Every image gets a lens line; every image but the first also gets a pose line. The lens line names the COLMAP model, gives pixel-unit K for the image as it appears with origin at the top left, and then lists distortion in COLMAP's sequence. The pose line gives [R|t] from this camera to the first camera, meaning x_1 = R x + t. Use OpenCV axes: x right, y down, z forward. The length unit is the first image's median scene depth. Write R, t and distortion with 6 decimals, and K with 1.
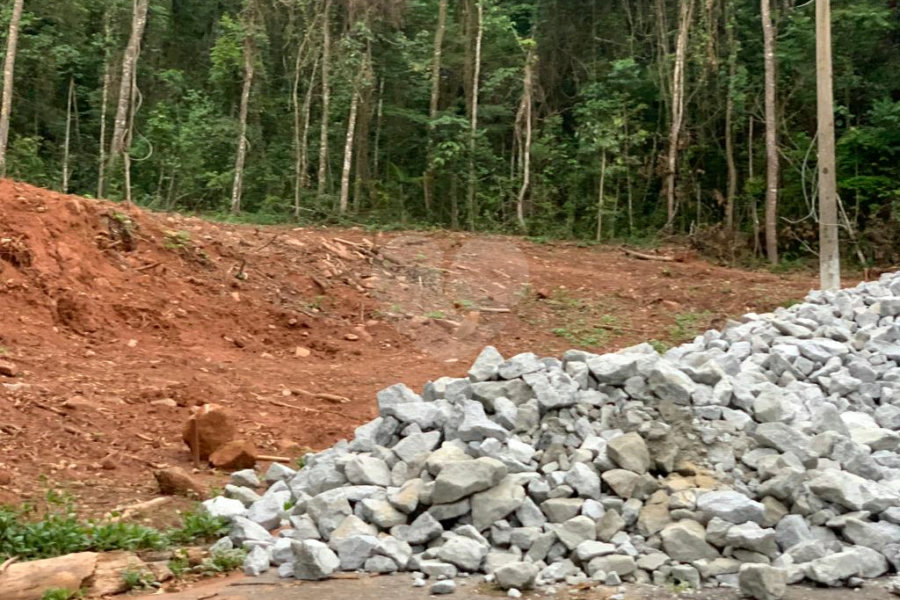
lens RADIAL K [[566.5, 0, 450.0], [0, 566.5, 300.0], [0, 0, 1]] dist [-0.001364, 0.001907]
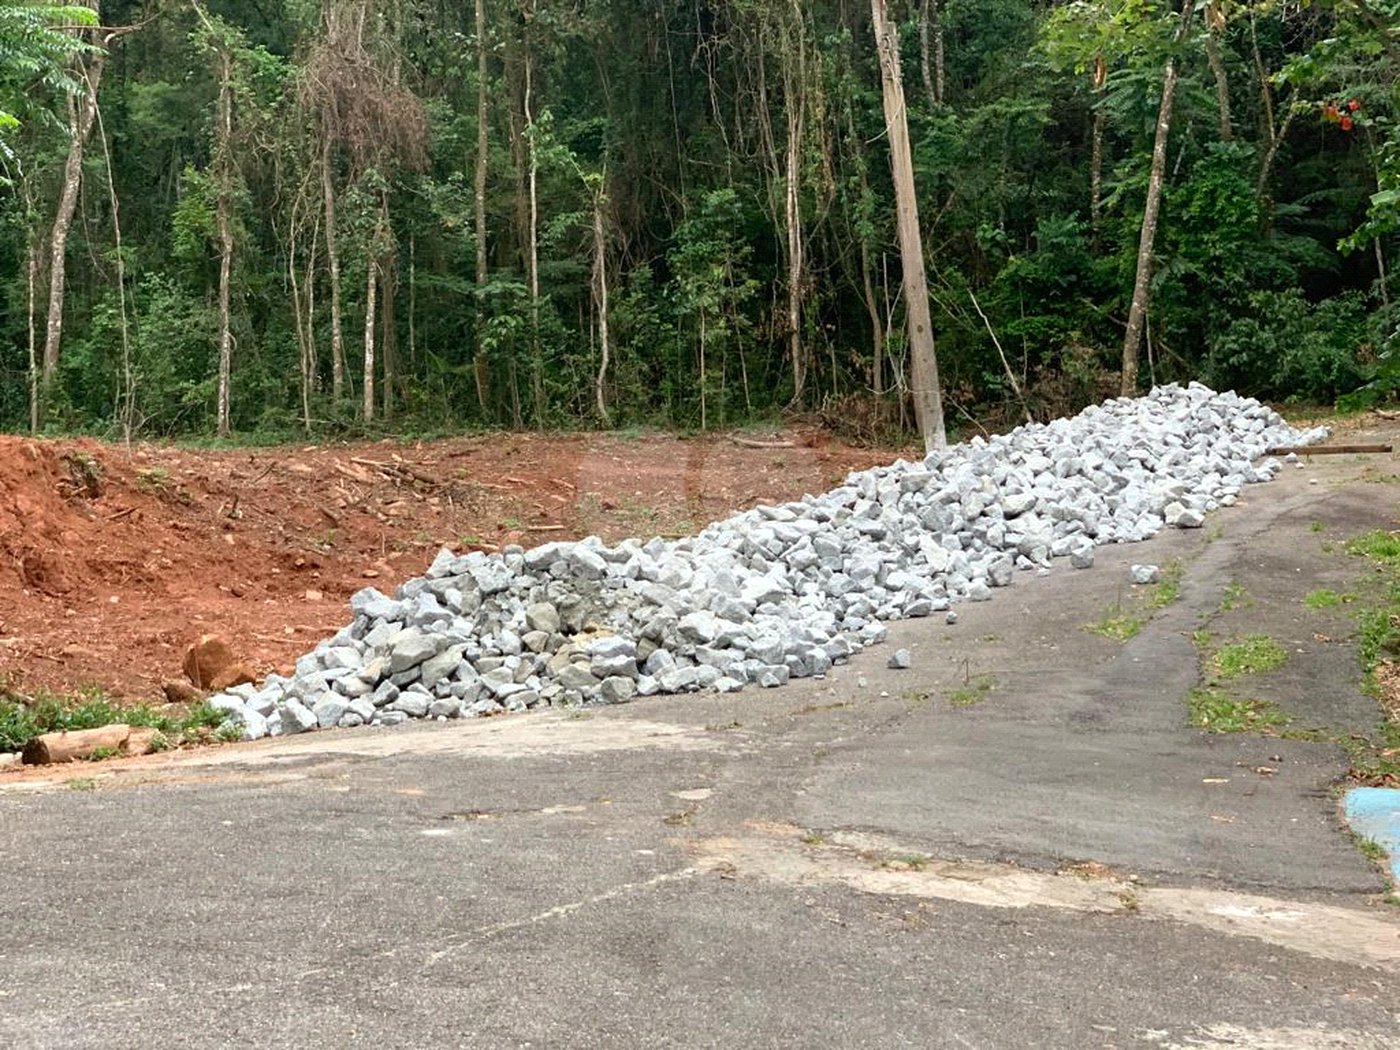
lens RADIAL K [[1069.0, 0, 690.4], [0, 1069.0, 502.5], [0, 0, 1]] dist [0.017765, -0.011406]
pose [[0.995241, -0.091371, 0.033869, 0.253960], [0.092336, 0.995331, -0.028110, 0.046852], [-0.031142, 0.031103, 0.999031, -0.614351]]
